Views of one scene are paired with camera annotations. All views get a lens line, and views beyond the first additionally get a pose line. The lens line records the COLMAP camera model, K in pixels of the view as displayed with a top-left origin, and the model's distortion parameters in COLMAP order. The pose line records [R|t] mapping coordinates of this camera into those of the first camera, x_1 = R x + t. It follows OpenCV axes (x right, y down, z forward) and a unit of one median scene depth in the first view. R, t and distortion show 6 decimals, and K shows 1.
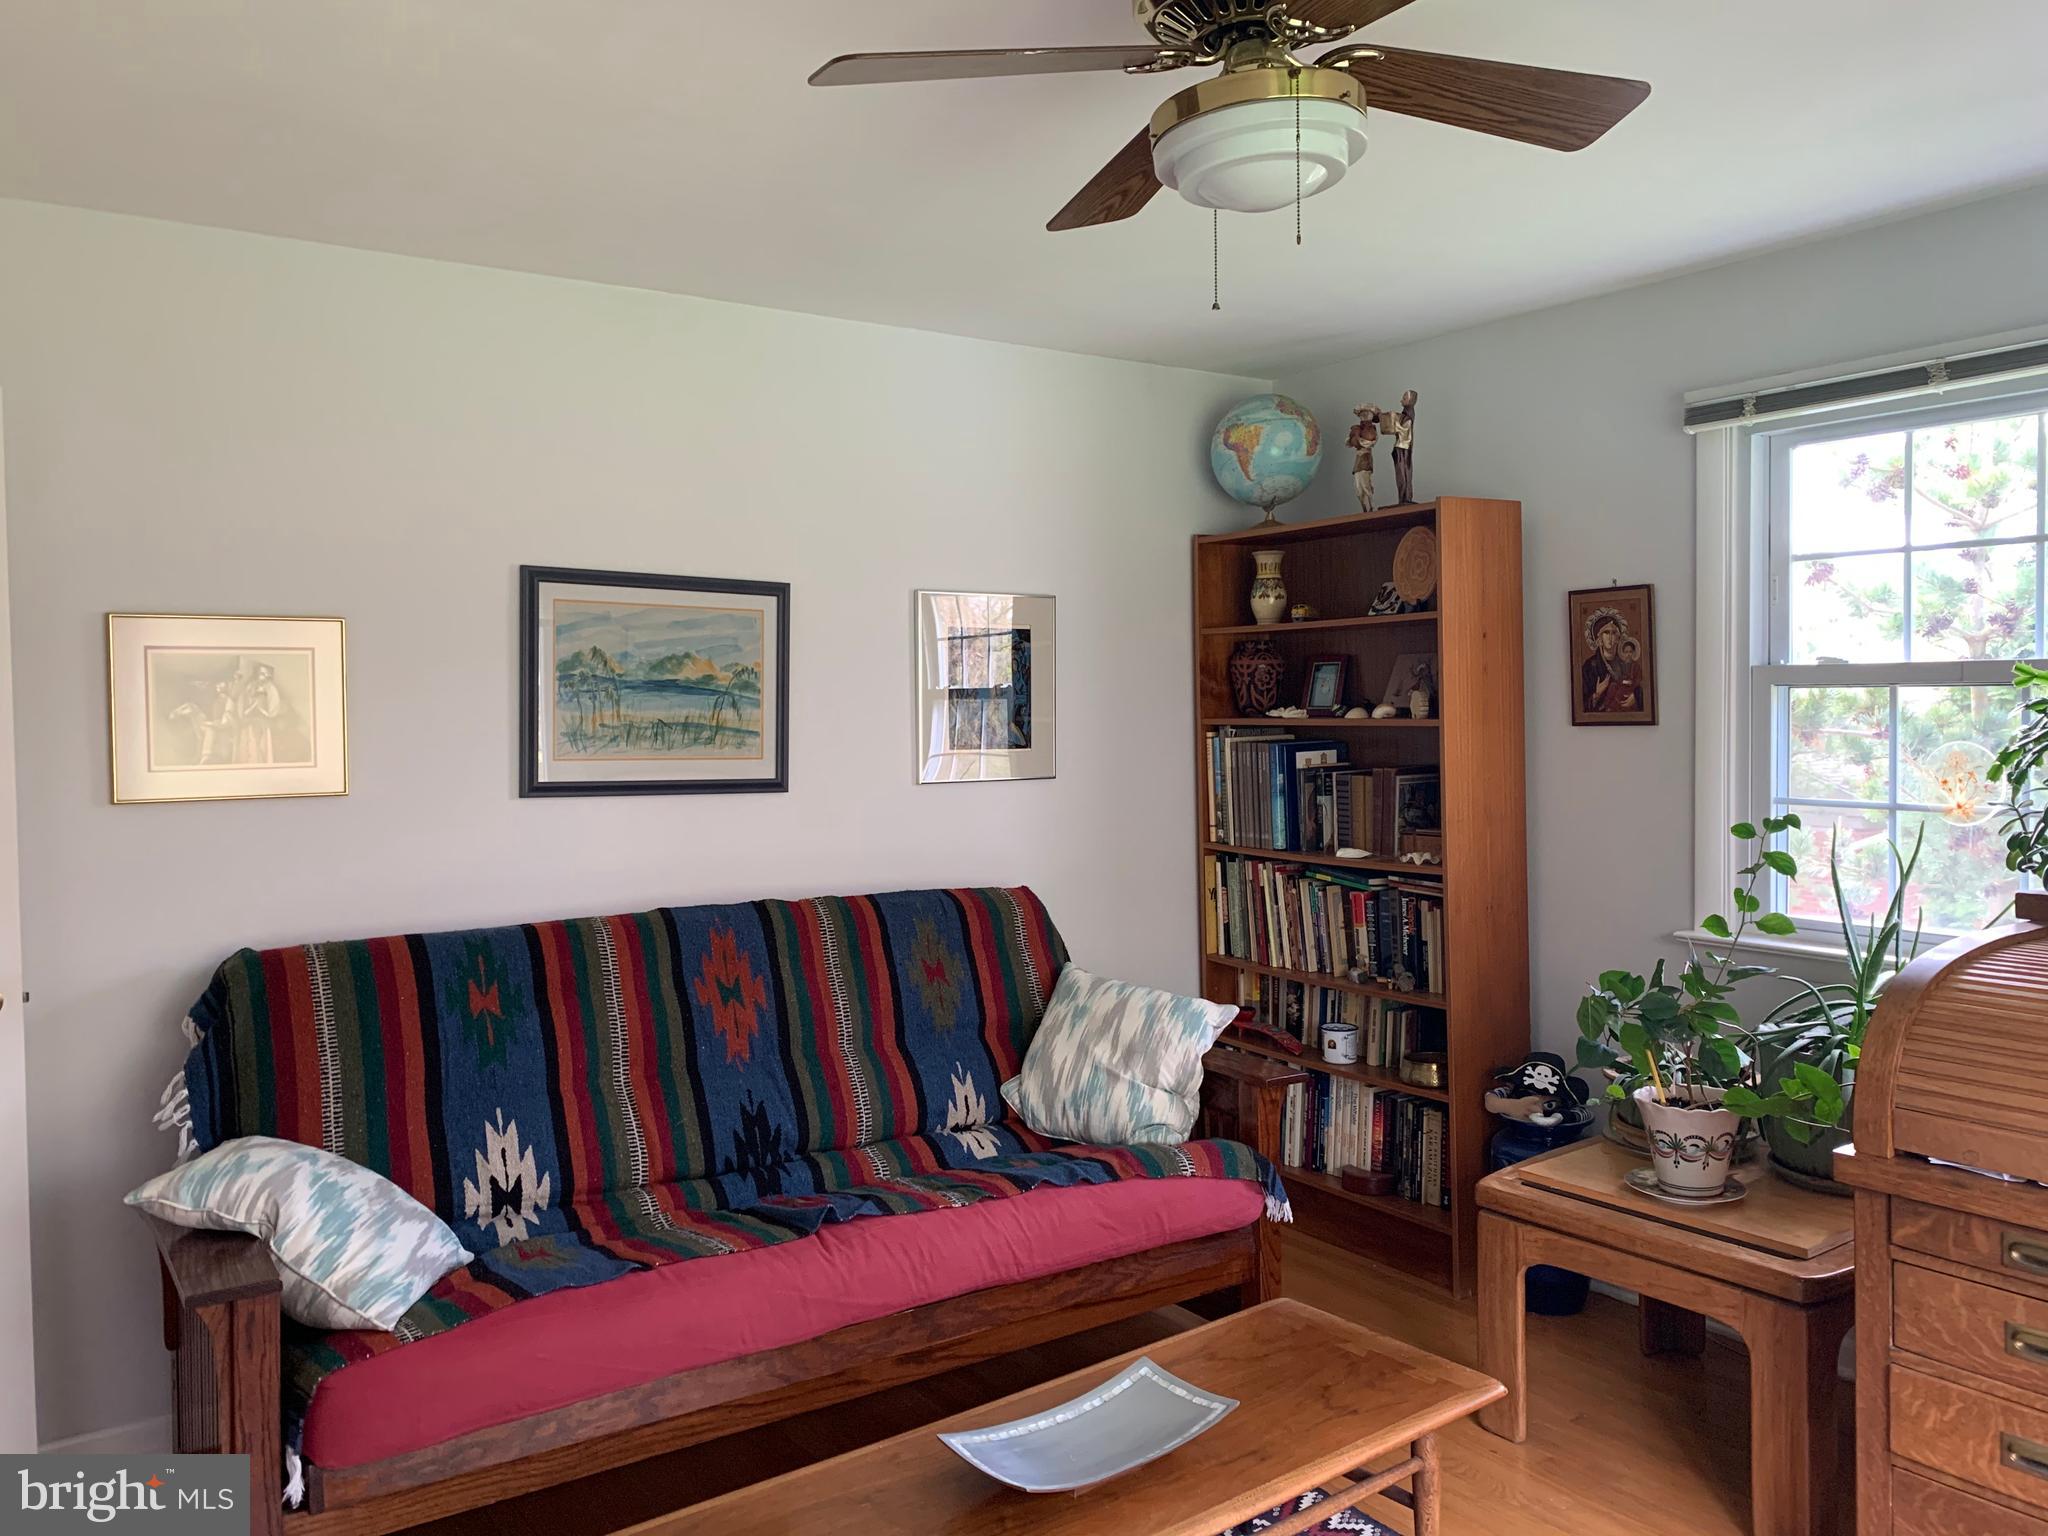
lens RADIAL K [[1555.3, 0, 1030.0], [0, 1555.3, 759.8], [0, 0, 1]] dist [0.072711, -0.001949]
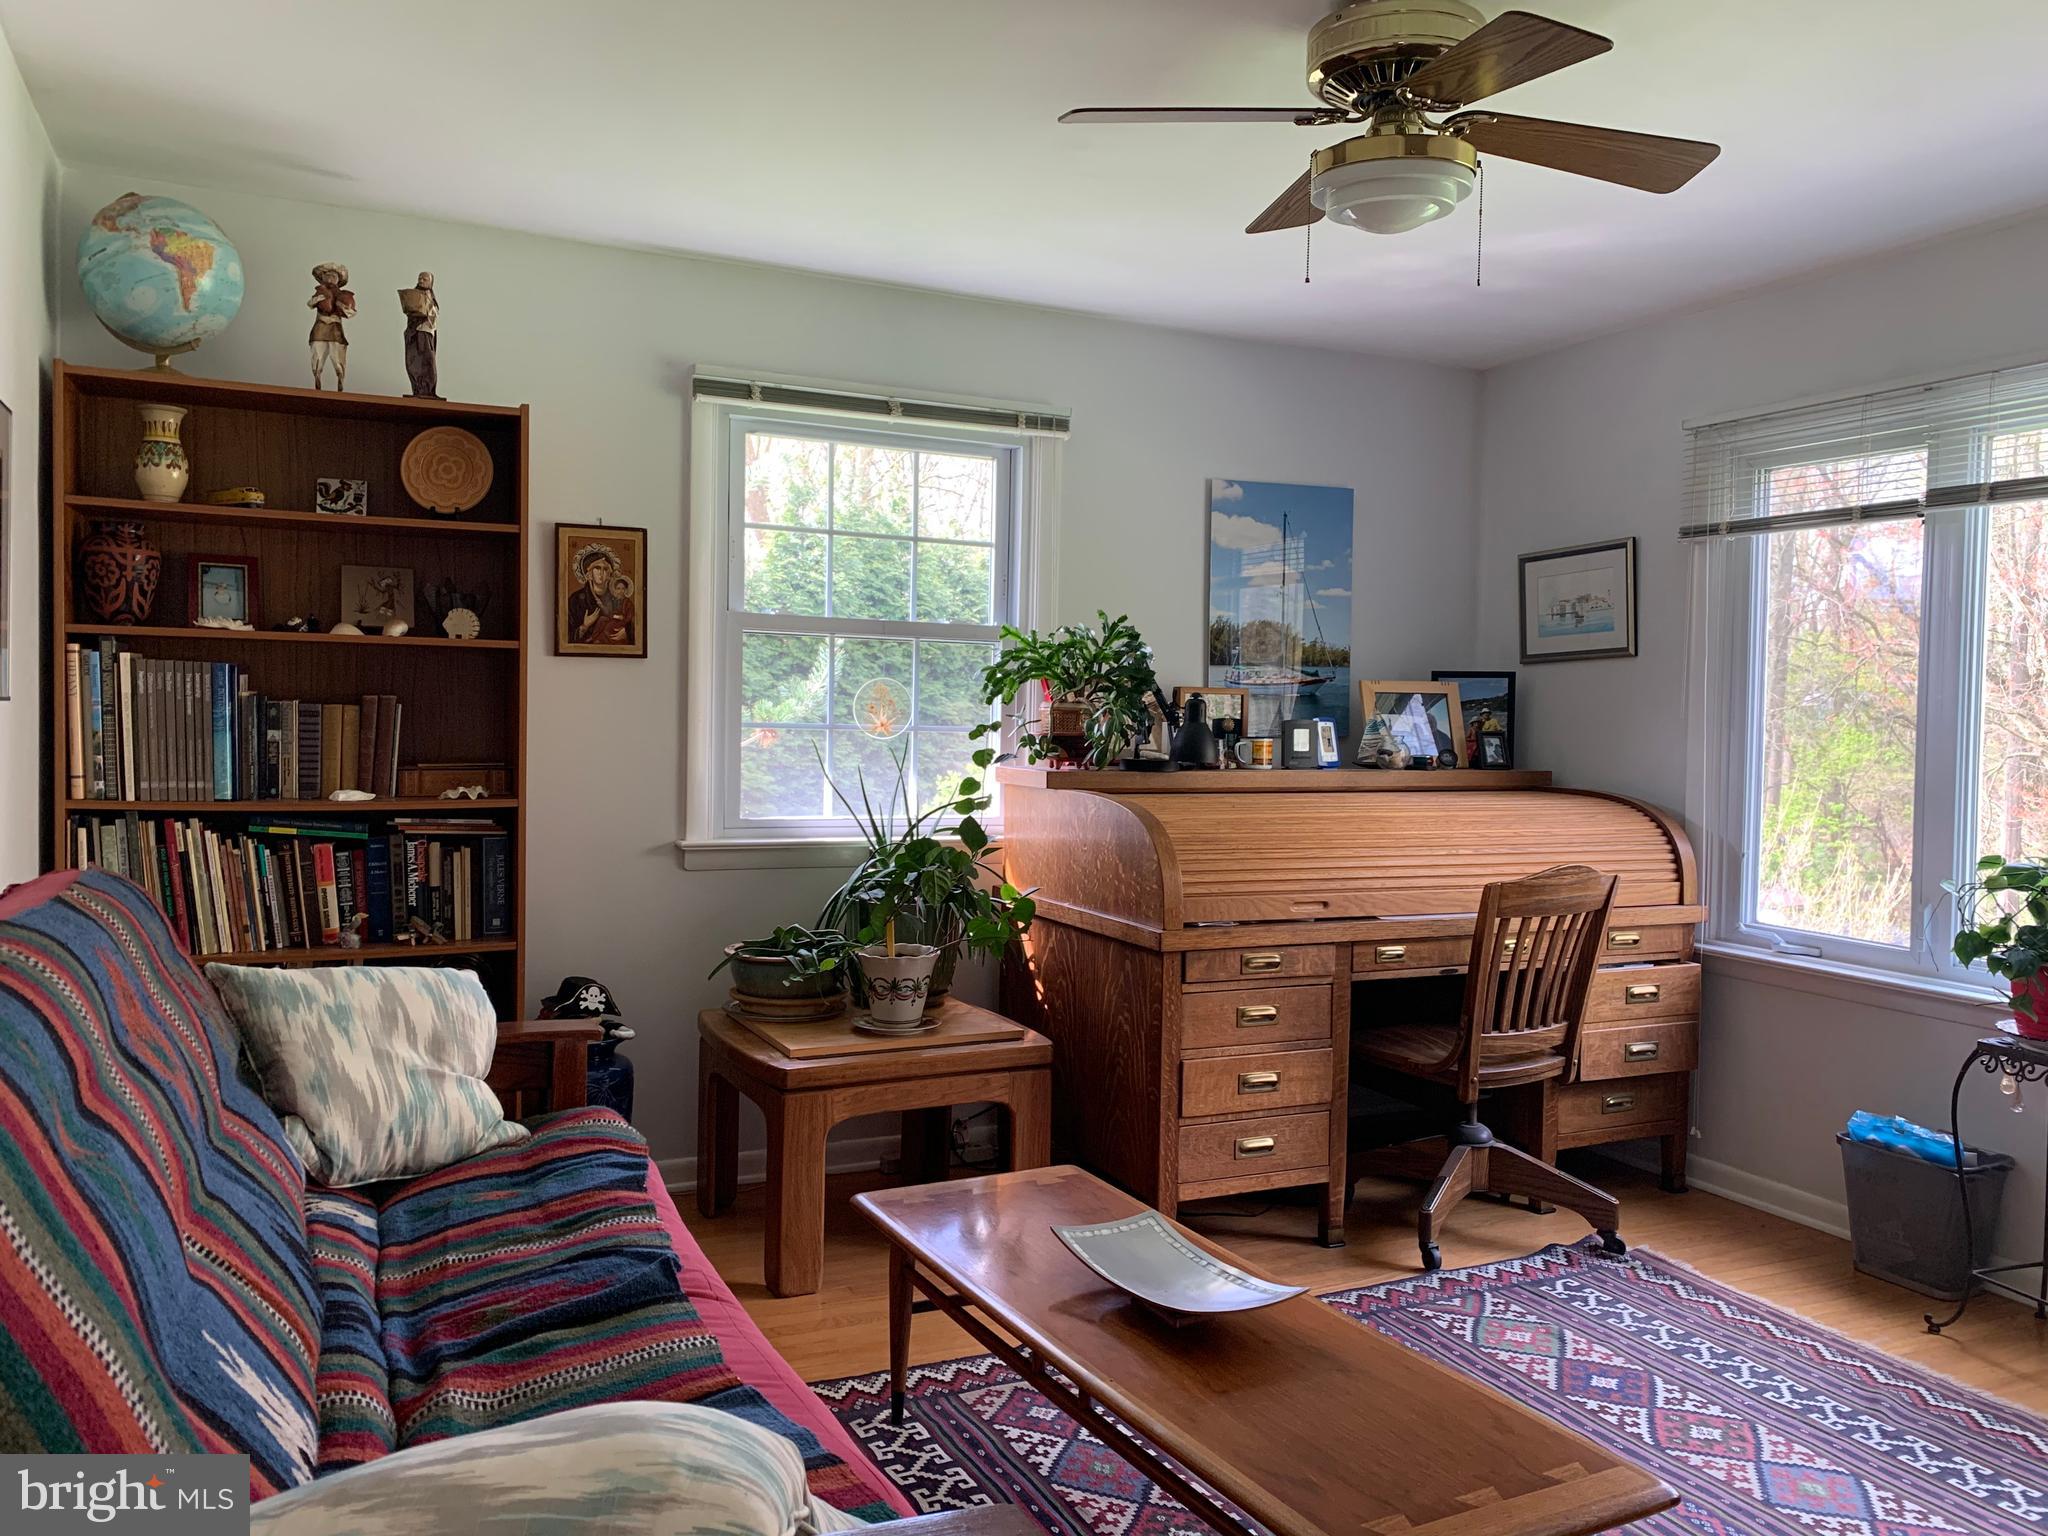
lens RADIAL K [[1579.5, 0, 1018.3], [0, 1579.5, 762.2], [0, 0, 1]] dist [0.029288, -0.008127]
pose [[0.176238, -0.017642, 0.984190, -0.625097], [0.008667, 0.999828, 0.016370, 0.033711], [-0.984309, 0.005645, 0.176360, 0.537613]]
